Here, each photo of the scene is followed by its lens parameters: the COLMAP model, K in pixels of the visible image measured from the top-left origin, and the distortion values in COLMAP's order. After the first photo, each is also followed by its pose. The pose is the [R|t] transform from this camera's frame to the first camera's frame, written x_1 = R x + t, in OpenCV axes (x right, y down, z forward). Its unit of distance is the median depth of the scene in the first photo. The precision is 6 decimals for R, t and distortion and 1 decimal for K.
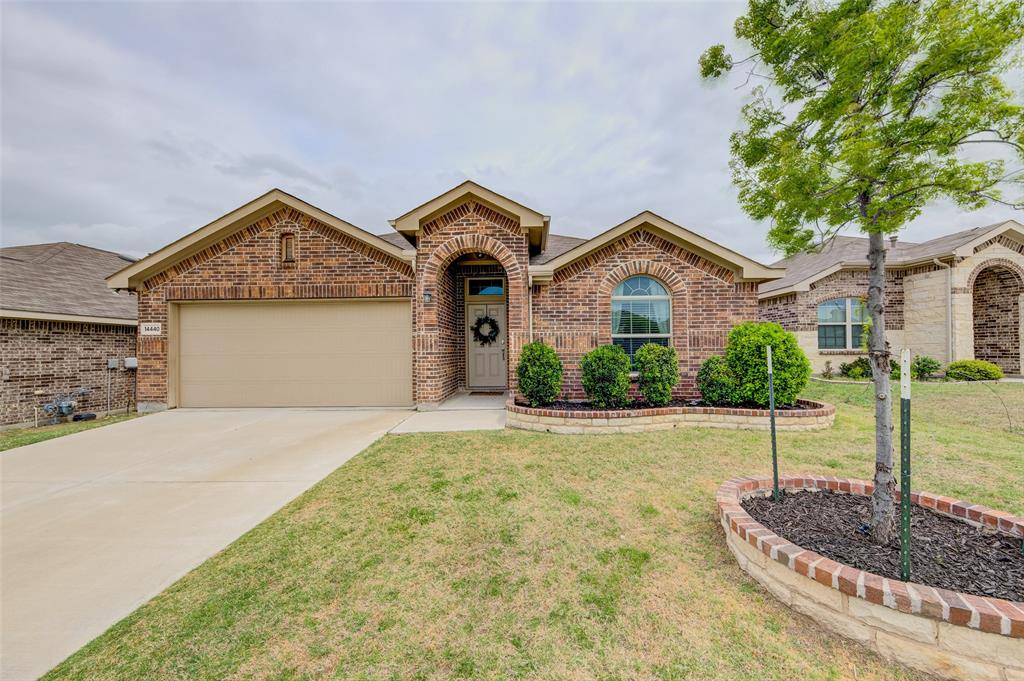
lens RADIAL K [[360.8, 0, 515.5], [0, 360.8, 343.2], [0, 0, 1]] dist [0.000161, -0.003585]
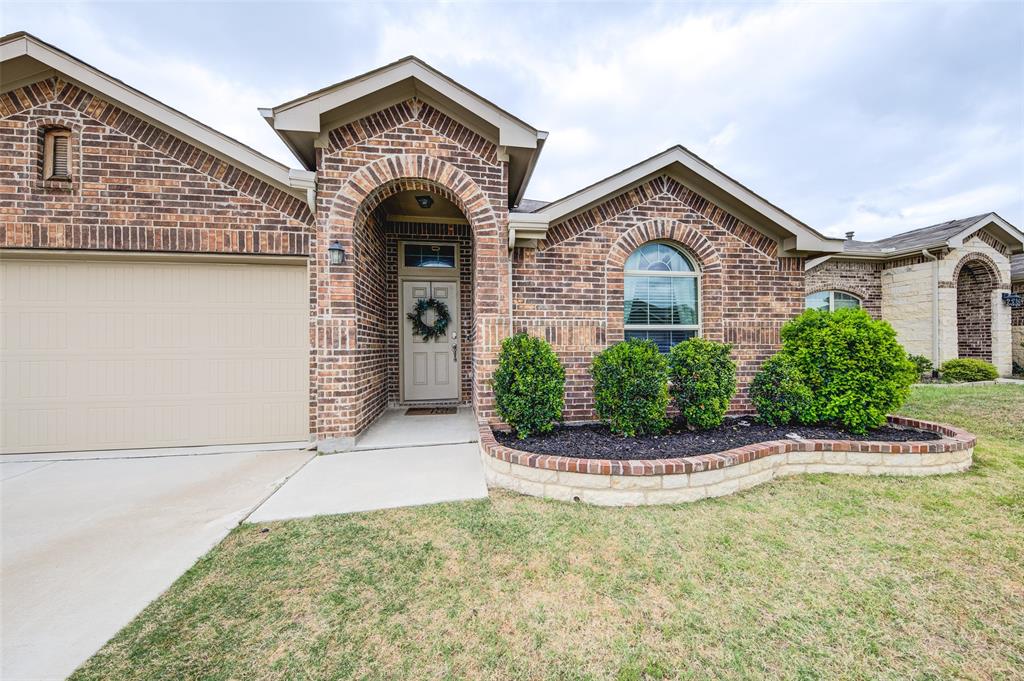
lens RADIAL K [[360.8, 0, 511.3], [0, 360.8, 343.9], [0, 0, 1]] dist [0.000161, -0.003585]
pose [[0.981125, 0.003134, 0.193351, -0.078830], [-0.004912, 0.999950, 0.008719, 0.007427], [-0.193314, -0.009504, 0.981091, 0.368882]]
